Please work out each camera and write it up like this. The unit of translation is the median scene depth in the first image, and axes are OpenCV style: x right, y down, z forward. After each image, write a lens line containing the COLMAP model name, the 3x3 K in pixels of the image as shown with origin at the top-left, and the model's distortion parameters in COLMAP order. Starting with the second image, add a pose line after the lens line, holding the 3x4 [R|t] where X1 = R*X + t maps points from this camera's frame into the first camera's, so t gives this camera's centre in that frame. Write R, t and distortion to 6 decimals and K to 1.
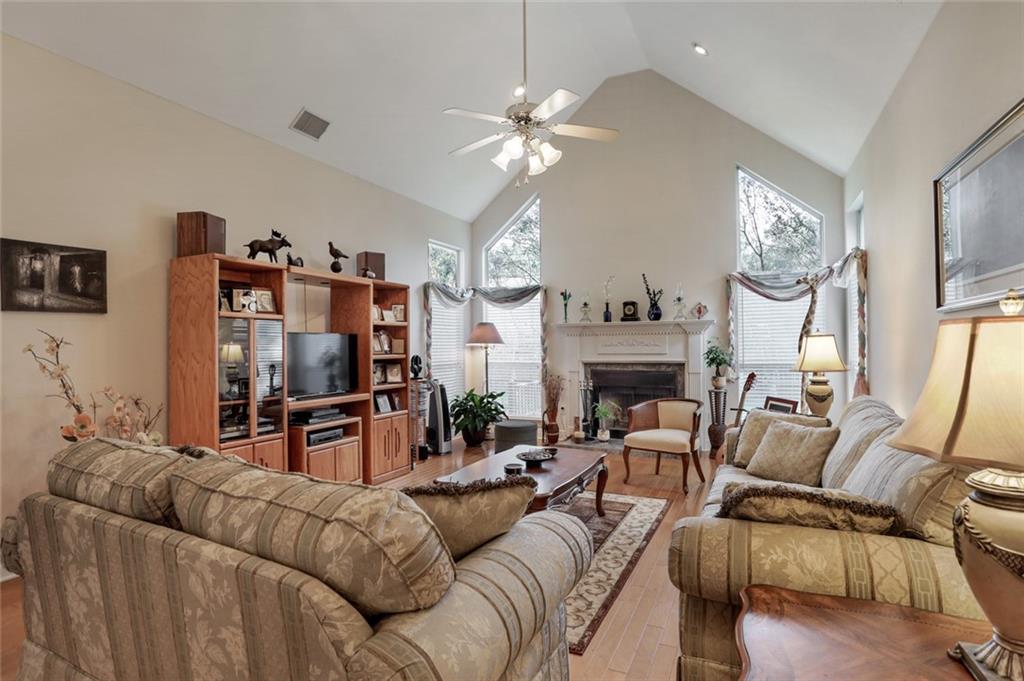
lens RADIAL K [[504.4, 0, 508.2], [0, 504.4, 341.4], [0, 0, 1]] dist [-0.007066, 0.000562]
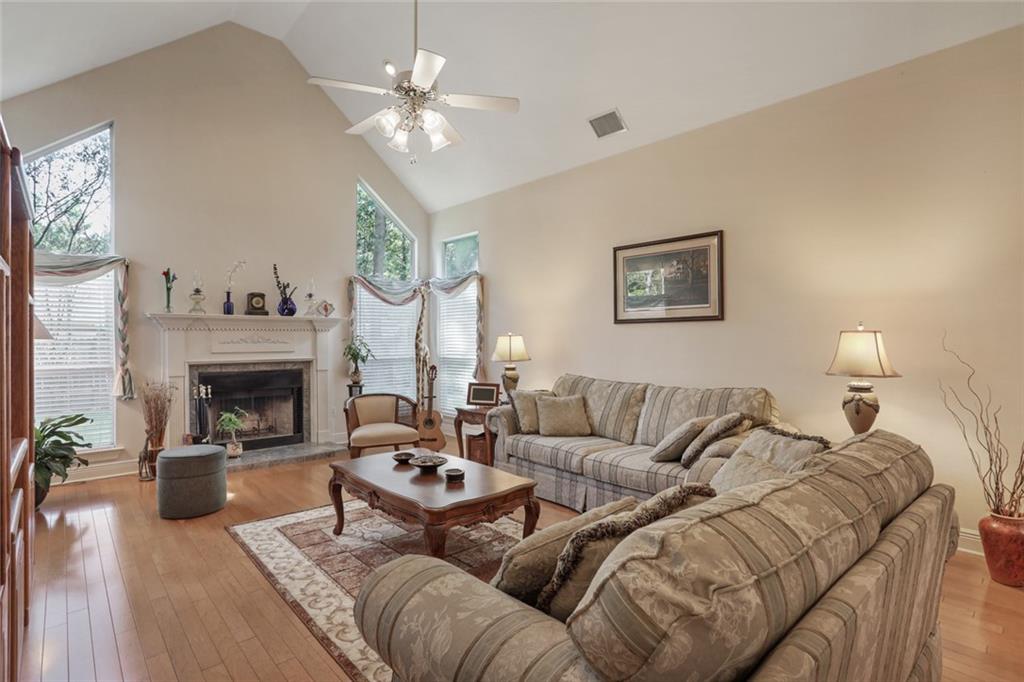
lens RADIAL K [[504.4, 0, 504.6], [0, 504.4, 342.2], [0, 0, 1]] dist [-0.007066, 0.000562]
pose [[0.410325, -0.000629, 0.911939, -0.383171], [-0.009436, 0.999943, 0.004935, -0.001216], [-0.911890, -0.010630, 0.410296, 0.242510]]
